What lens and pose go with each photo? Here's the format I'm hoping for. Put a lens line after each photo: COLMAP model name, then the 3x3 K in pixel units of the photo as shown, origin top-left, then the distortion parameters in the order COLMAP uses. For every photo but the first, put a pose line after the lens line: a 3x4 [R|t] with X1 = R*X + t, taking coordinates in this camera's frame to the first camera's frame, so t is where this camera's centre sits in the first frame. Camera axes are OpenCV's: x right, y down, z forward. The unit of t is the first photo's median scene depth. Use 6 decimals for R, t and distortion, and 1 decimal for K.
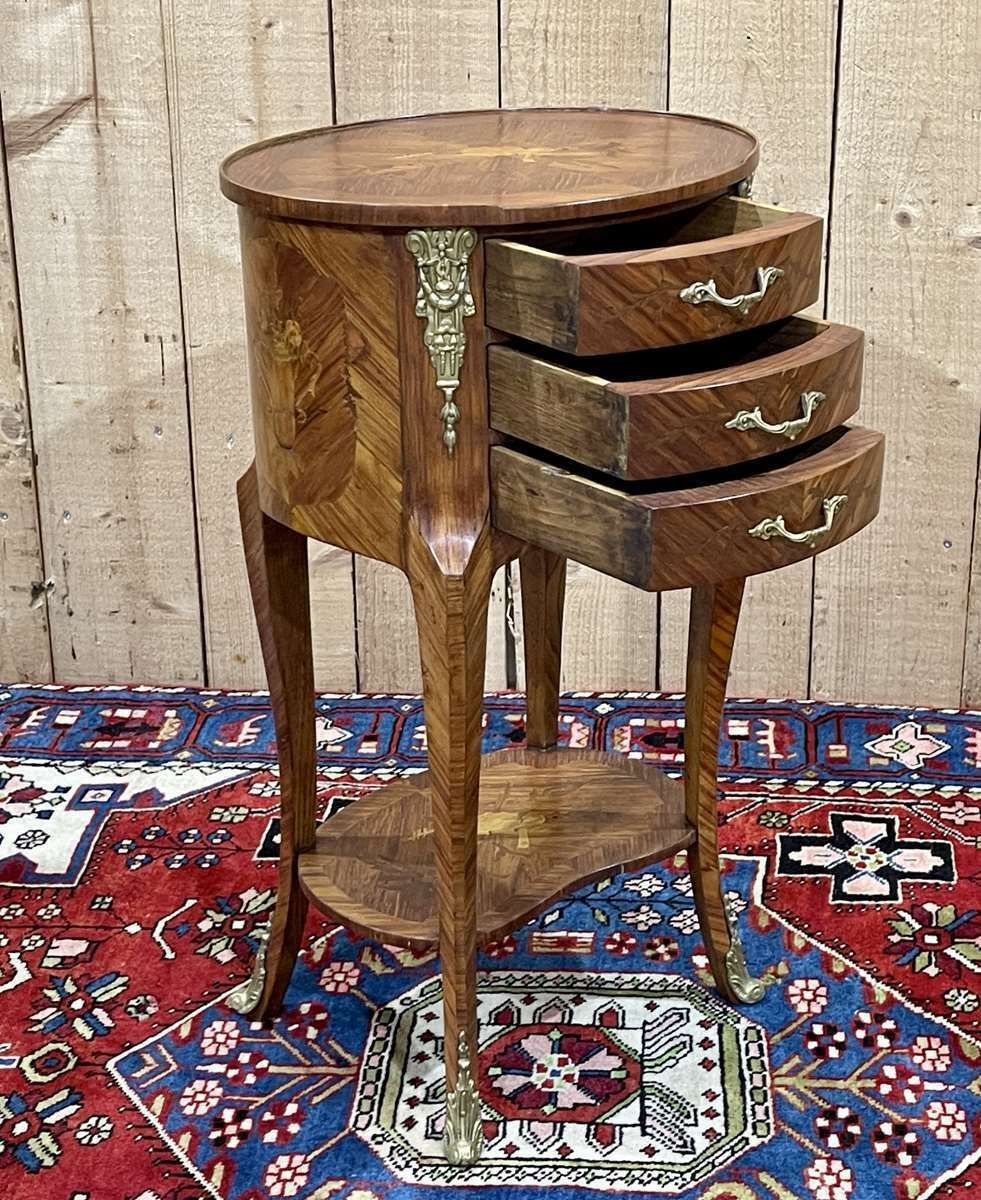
lens RADIAL K [[2133.3, 0, 588.0], [0, 2133.3, 606.7], [0, 0, 1]] dist [0.101074, 0.000000]
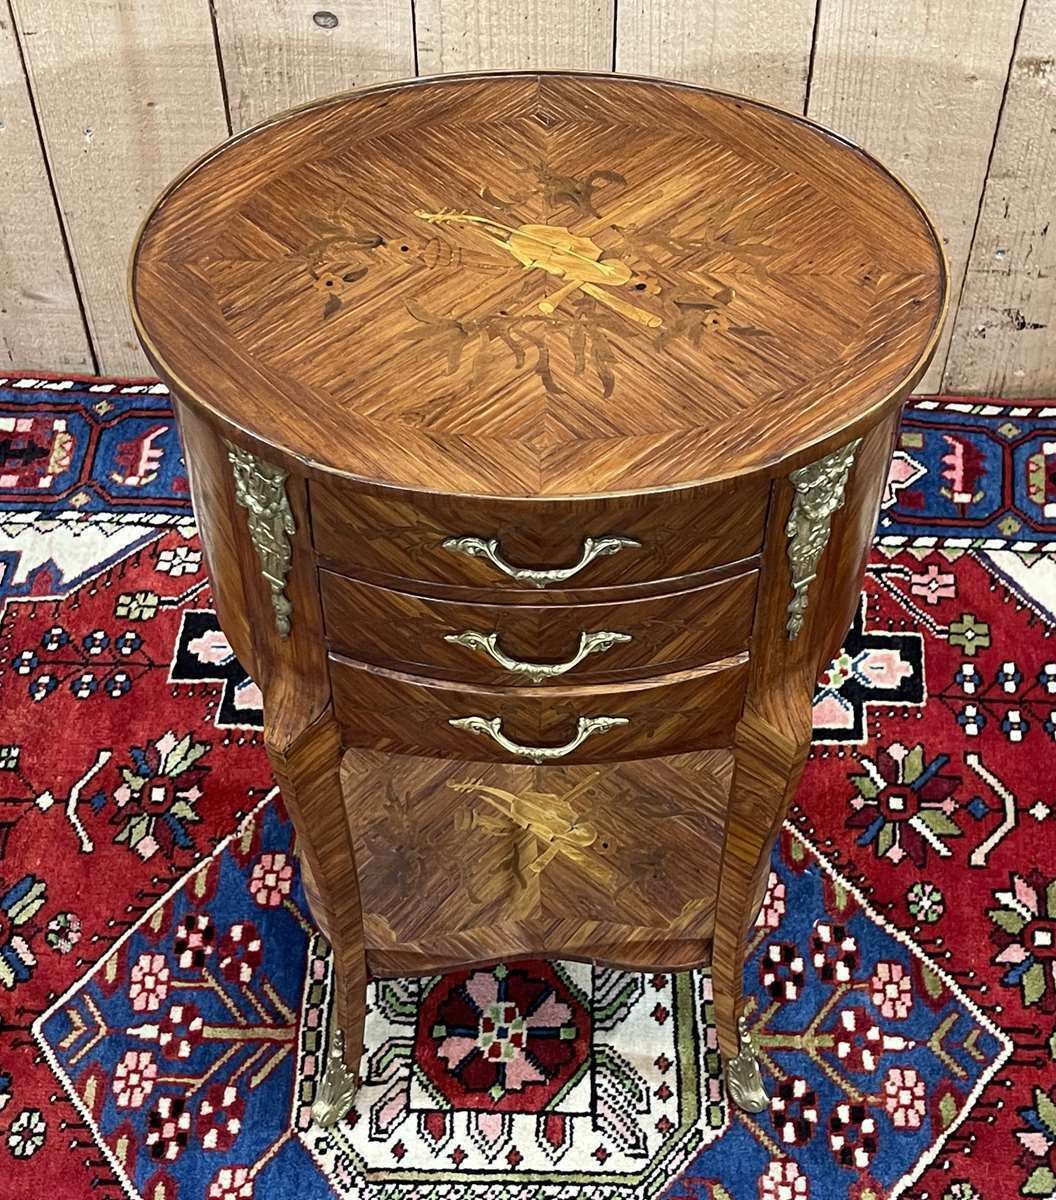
lens RADIAL K [[1972.9, 0, 570.4], [0, 1972.9, 611.4], [0, 0, 1]] dist [0.070188, 0.000000]
pose [[0.999684, -0.015278, 0.019952, 0.000412], [0.003747, 0.875712, 0.482818, -0.357007], [-0.024849, -0.482591, 0.875493, 0.295862]]
